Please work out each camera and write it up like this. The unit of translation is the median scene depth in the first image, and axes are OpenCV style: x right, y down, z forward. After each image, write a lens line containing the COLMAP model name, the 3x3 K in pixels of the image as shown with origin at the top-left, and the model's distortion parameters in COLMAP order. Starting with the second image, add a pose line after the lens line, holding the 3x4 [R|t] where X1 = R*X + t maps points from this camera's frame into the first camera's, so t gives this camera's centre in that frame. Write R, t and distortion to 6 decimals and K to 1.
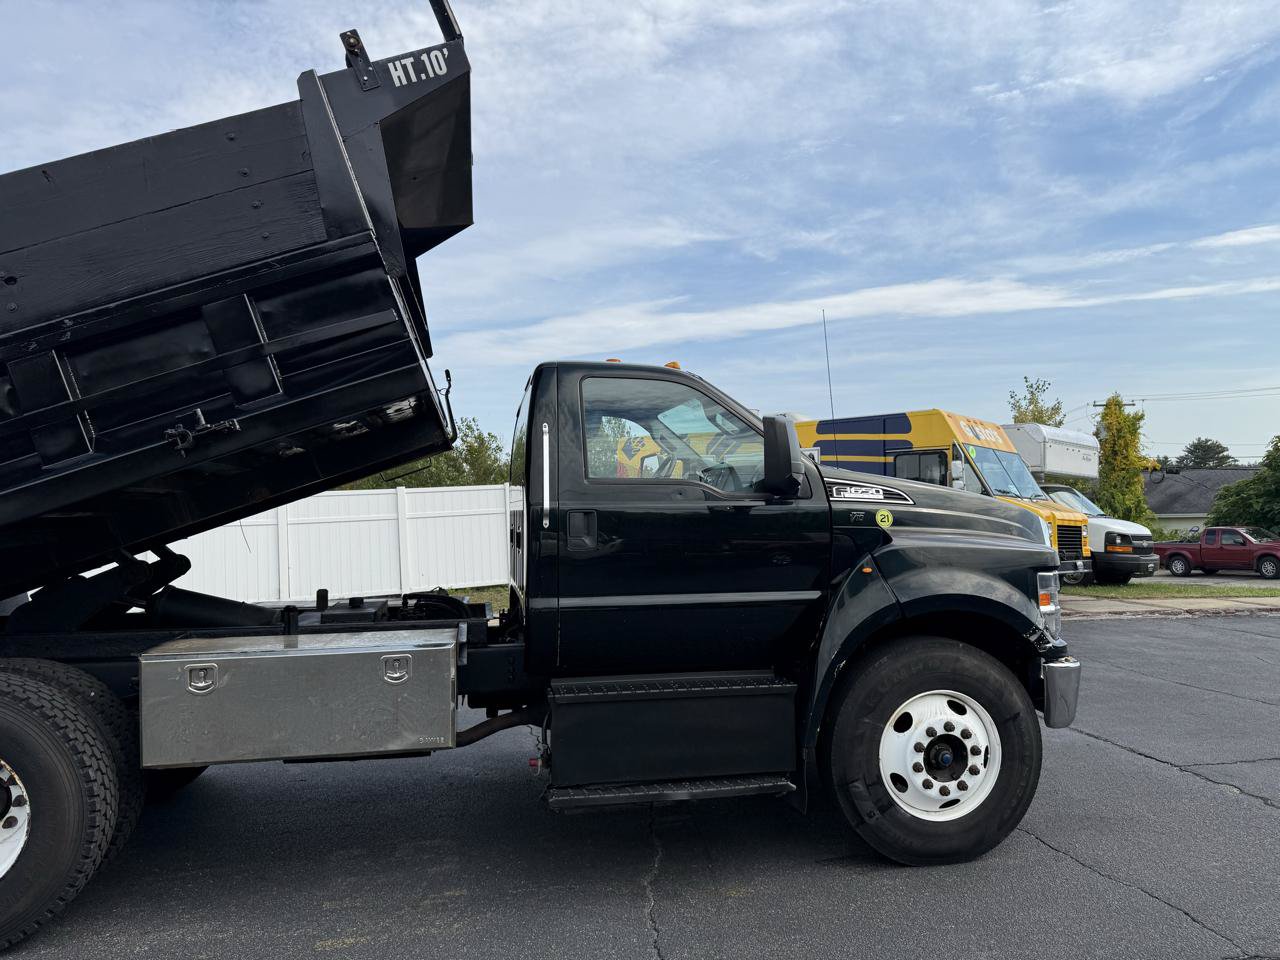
lens RADIAL K [[925.4, 0, 650.3], [0, 925.4, 512.9], [0, 0, 1]] dist [0.004626, -0.005427]
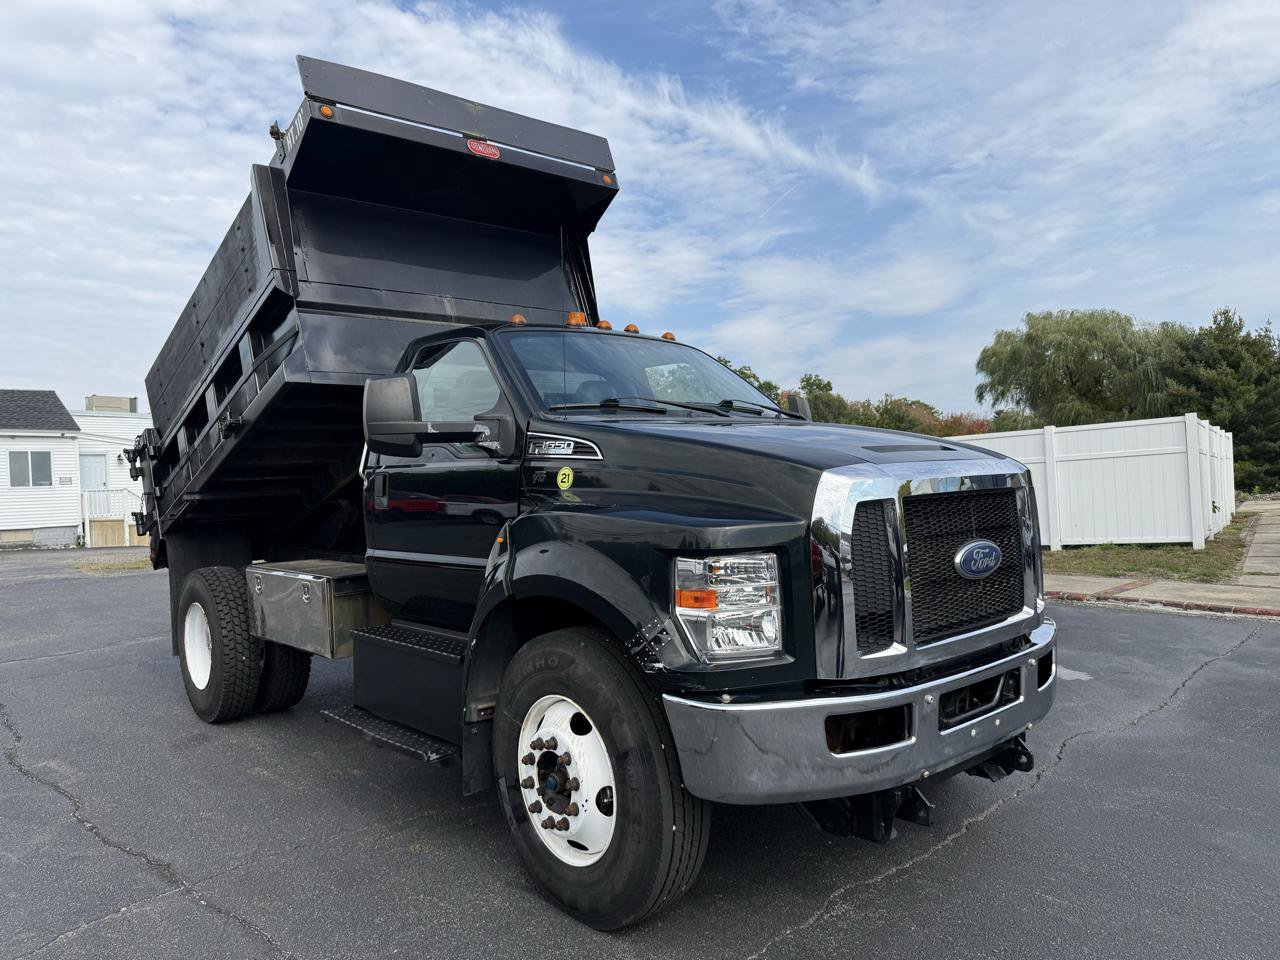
lens RADIAL K [[900.6, 0, 640.0], [0, 900.6, 480.0], [0, 0, 1]] dist [0.001674, -0.006363]
pose [[0.505781, -0.004646, -0.862649, 0.956333], [0.036685, 0.999197, 0.016127, -0.002528], [0.861882, -0.039804, 0.505545, 0.641482]]
